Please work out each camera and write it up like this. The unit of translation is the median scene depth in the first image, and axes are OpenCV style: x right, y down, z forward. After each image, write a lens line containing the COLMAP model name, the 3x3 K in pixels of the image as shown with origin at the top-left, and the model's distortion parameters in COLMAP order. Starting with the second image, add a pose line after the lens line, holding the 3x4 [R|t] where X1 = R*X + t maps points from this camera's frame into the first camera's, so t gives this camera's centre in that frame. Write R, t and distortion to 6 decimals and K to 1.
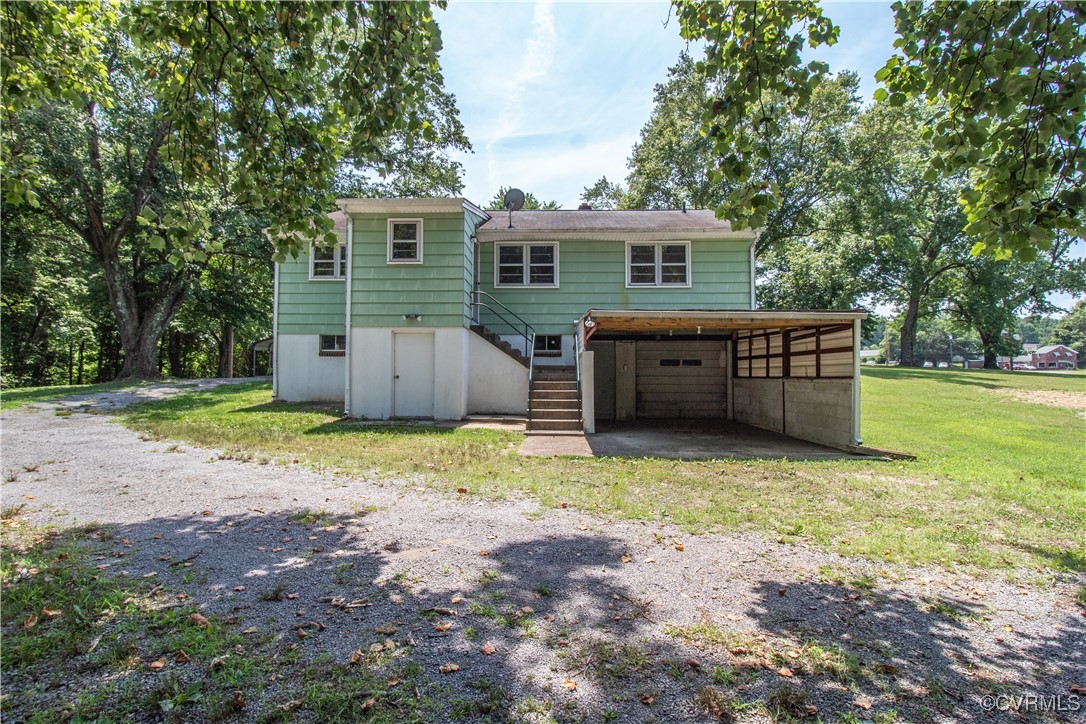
lens RADIAL K [[518.5, 0, 542.1], [0, 518.5, 352.7], [0, 0, 1]] dist [0.000072, -0.017493]
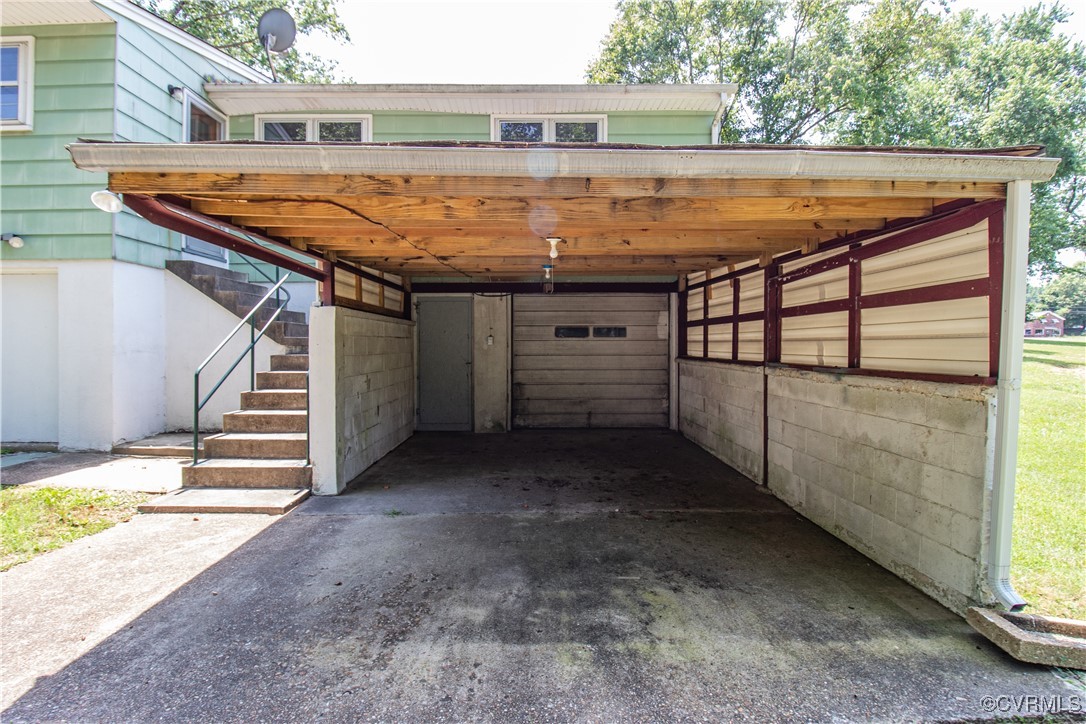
lens RADIAL K [[518.5, 0, 542.1], [0, 518.5, 352.7], [0, 0, 1]] dist [0.000072, -0.017493]
pose [[0.999614, -0.005737, 0.027189, 0.224328], [0.004078, 0.998149, 0.060683, 0.008188], [-0.027487, -0.060549, 0.997787, 0.481239]]
